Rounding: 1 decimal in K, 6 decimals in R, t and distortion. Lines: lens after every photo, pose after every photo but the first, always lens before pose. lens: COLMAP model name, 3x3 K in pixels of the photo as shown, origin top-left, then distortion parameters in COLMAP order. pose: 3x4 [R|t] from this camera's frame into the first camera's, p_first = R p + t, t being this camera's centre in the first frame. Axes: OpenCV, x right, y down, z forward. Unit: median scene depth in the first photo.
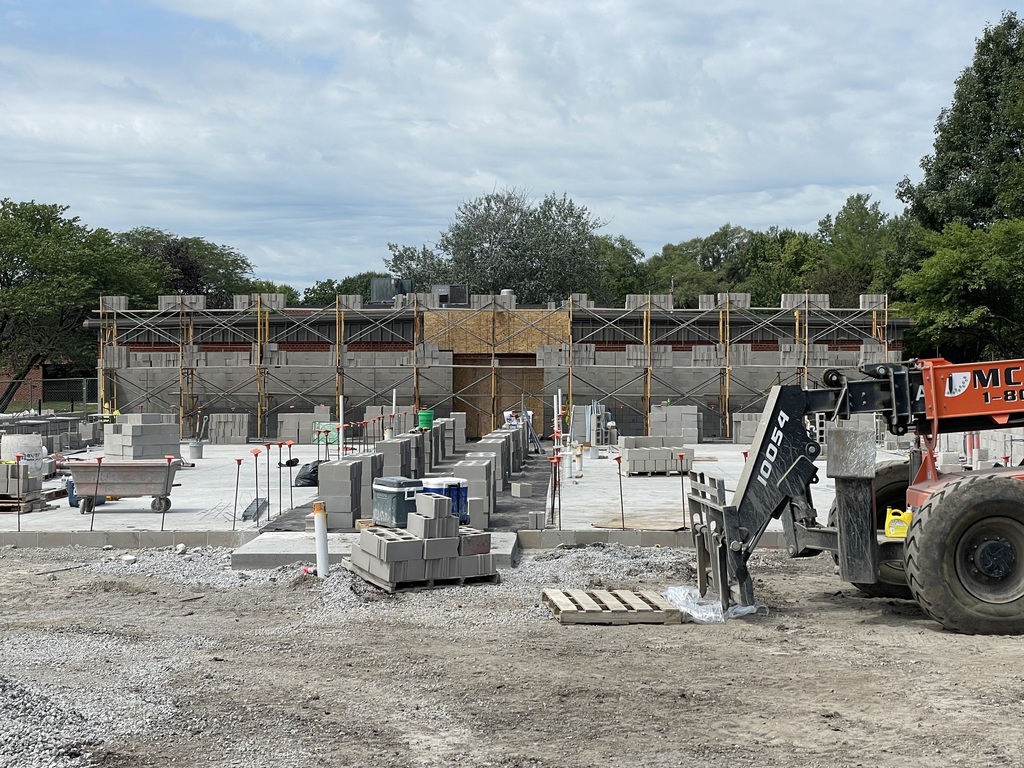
lens RADIAL K [[1625.7, 0, 532.0], [0, 1625.7, 348.2], [0, 0, 1]] dist [0.144356, 0.000000]
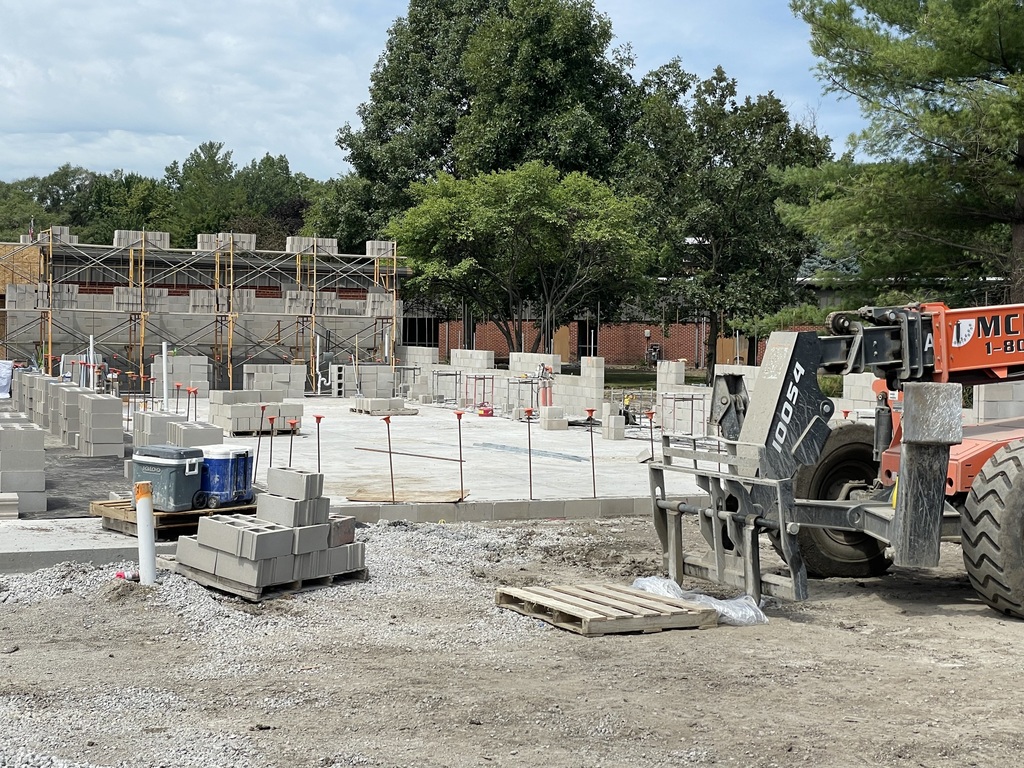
lens RADIAL K [[1625.7, 0, 513.5], [0, 1625.7, 377.1], [0, 0, 1]] dist [0.144356, 0.000000]
pose [[0.916862, 0.003552, 0.399189, -0.099435], [-0.022238, 0.998862, 0.042190, 0.004551], [-0.398585, -0.047559, 0.915897, 0.096125]]
